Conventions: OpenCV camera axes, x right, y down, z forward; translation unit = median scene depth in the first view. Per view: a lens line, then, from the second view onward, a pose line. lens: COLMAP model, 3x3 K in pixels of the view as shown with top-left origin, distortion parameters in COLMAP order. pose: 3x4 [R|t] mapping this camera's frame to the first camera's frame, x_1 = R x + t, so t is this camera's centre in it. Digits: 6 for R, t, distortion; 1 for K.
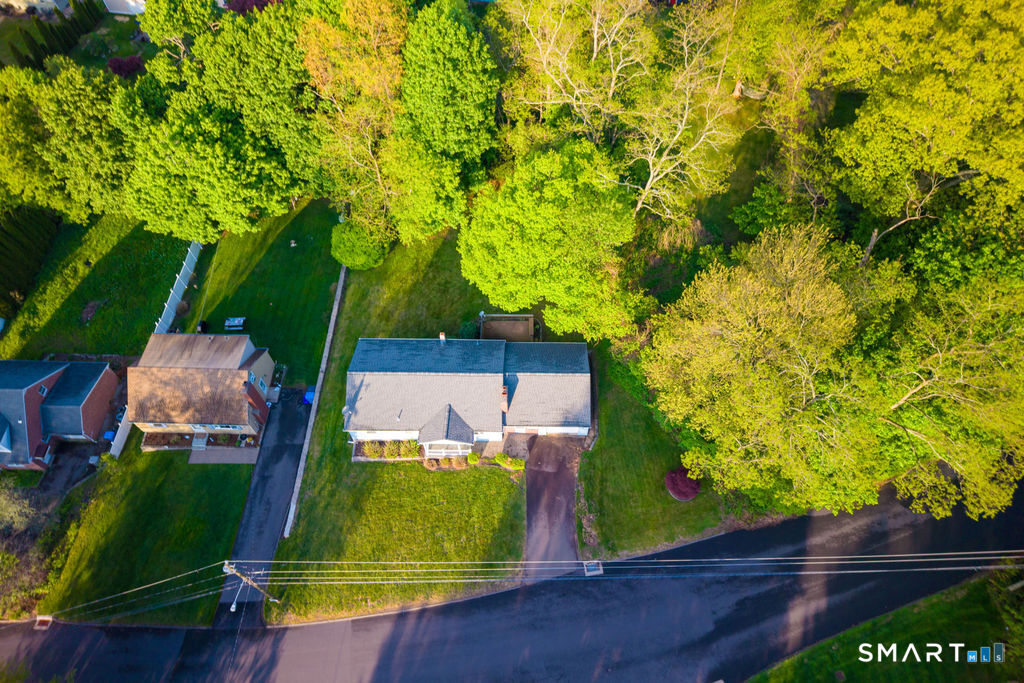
lens RADIAL K [[682.7, 0, 512.0], [0, 682.7, 341.5], [0, 0, 1]] dist [0.072674, -0.090817]
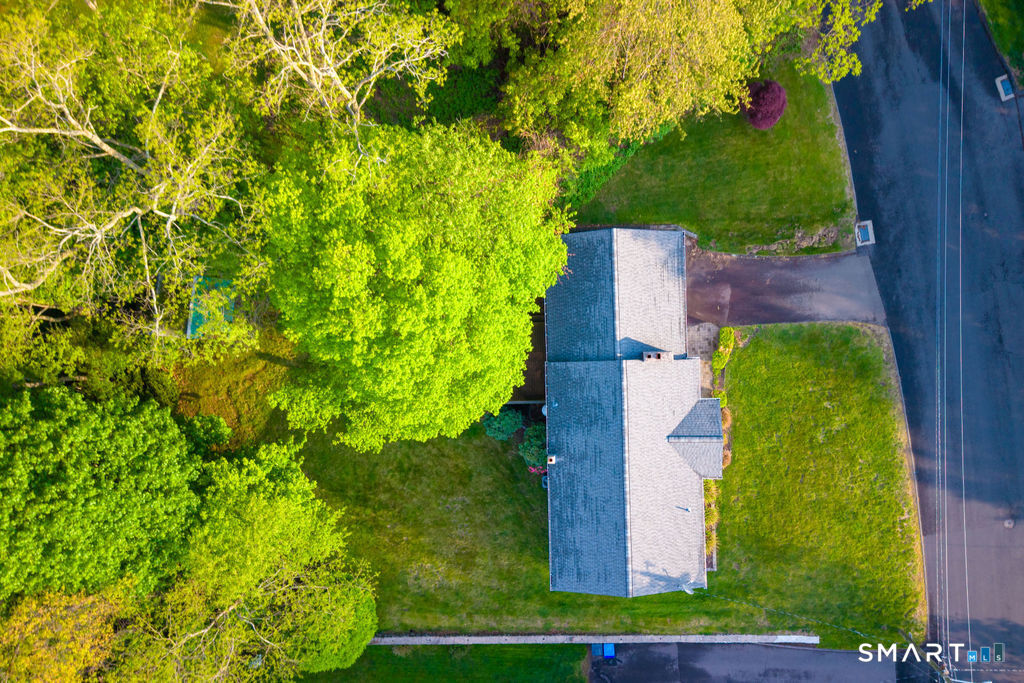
lens RADIAL K [[758.5, 0, 478.0], [0, 758.5, 393.7], [0, 0, 1]] dist [0.077065, -0.129918]
pose [[-0.045551, -0.998860, 0.014246, -0.050355], [0.854948, -0.031604, 0.517751, -0.455595], [-0.516711, 0.035764, 0.855413, 0.450085]]
